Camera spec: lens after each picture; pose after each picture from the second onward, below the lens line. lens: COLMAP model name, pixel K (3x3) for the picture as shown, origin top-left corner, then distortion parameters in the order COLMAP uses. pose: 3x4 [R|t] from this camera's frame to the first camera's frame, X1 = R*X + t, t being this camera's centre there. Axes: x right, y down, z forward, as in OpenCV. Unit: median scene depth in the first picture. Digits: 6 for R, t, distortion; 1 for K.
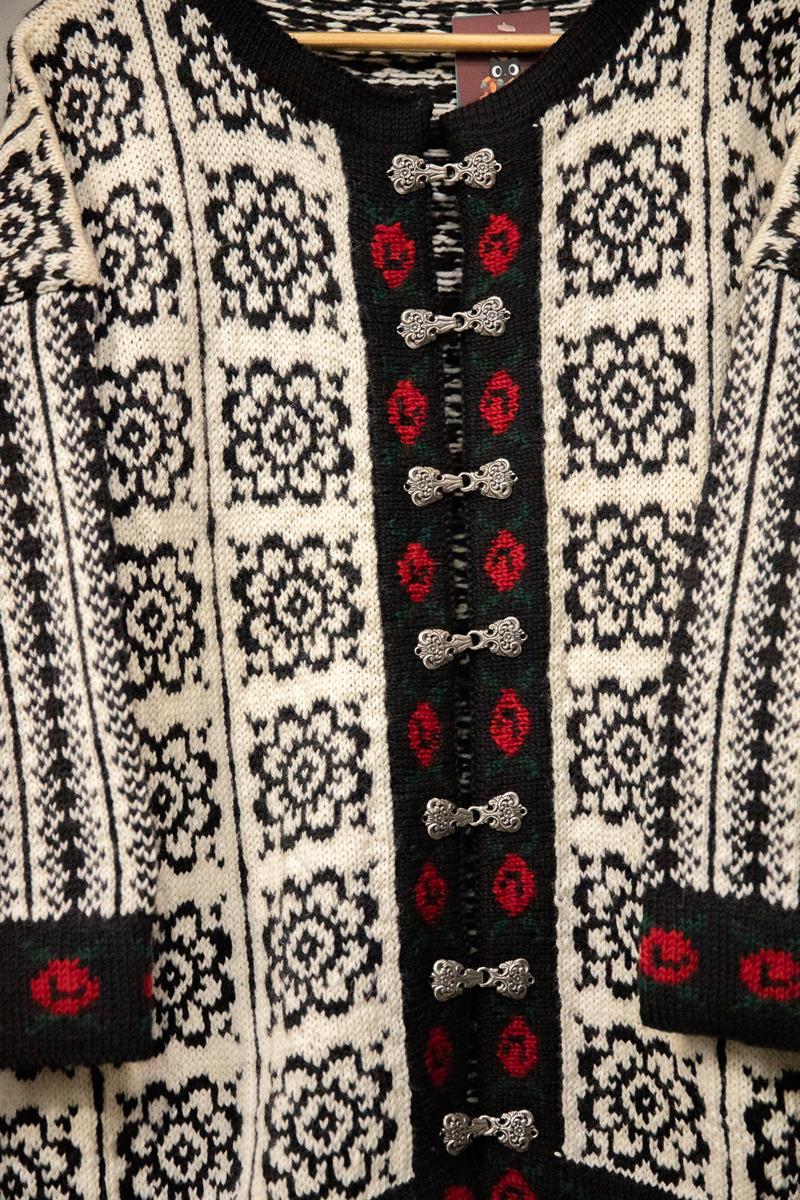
lens RADIAL K [[1991.5, 0, 400.3], [0, 1991.5, 605.1], [0, 0, 1]] dist [0.123451, 0.000000]
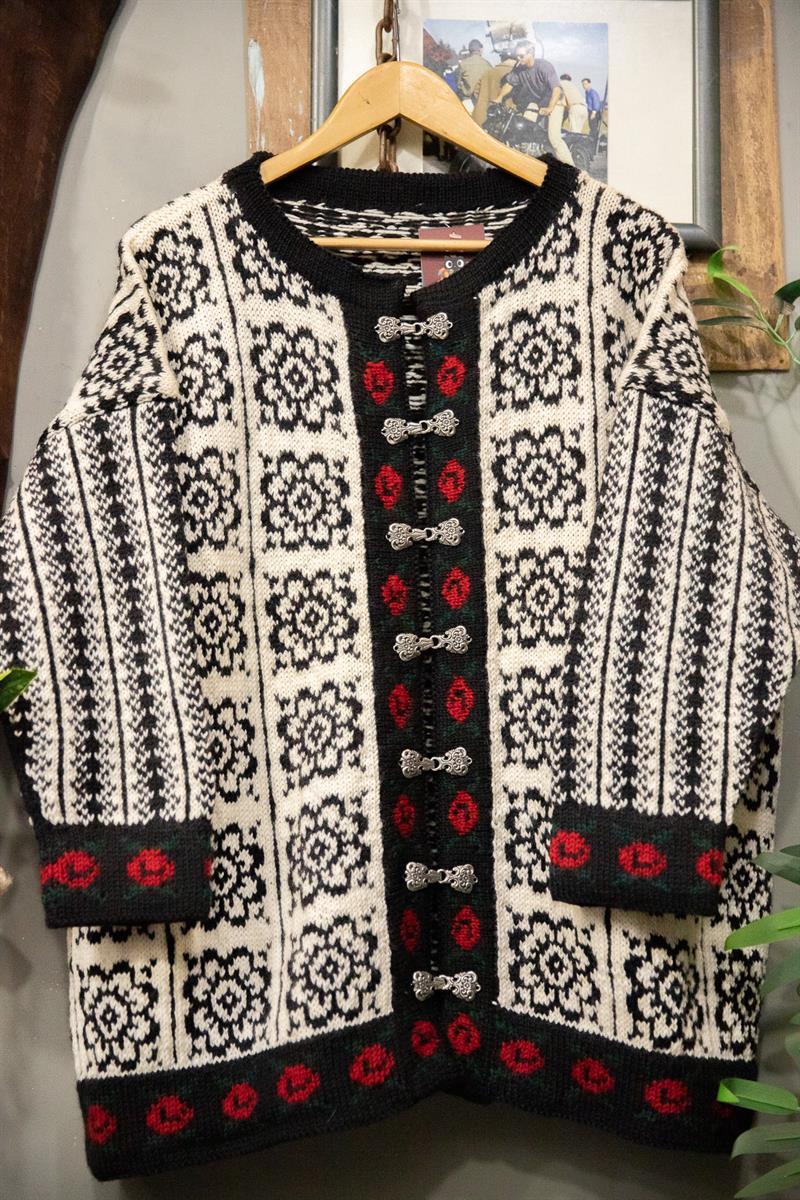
lens RADIAL K [[1782.0, 0, 400.4], [0, 1782.0, 604.0], [0, 0, 1]] dist [0.087293, 0.000000]
pose [[0.999880, 0.002178, 0.015311, -0.007546], [-0.000209, 0.991845, -0.127454, 0.155366], [-0.015464, 0.127435, 0.991726, -0.279883]]
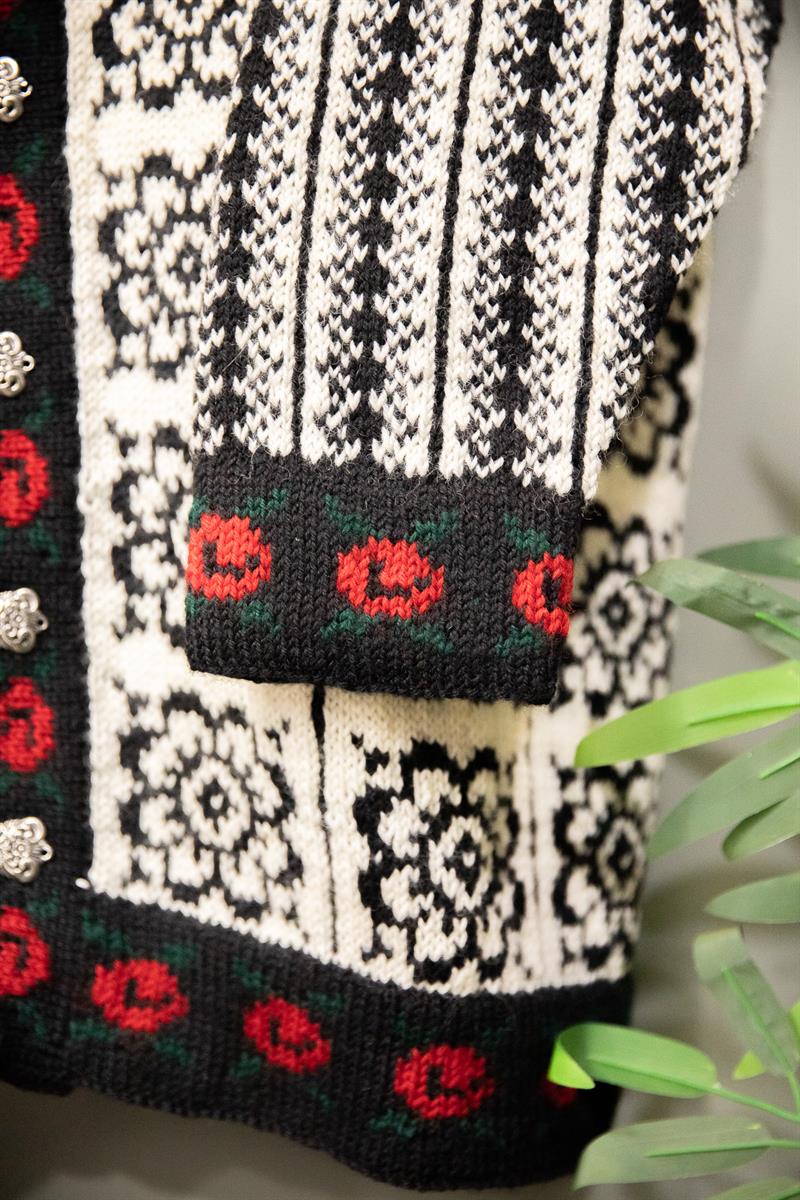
lens RADIAL K [[1719.8, 0, 413.2], [0, 1719.8, 610.9], [0, 0, 1]] dist [0.035840, 0.000000]
pose [[0.996522, -0.005963, 0.083115, 0.139647], [0.002818, 0.999277, 0.037910, 0.163090], [-0.083281, -0.037544, 0.995819, 0.434801]]
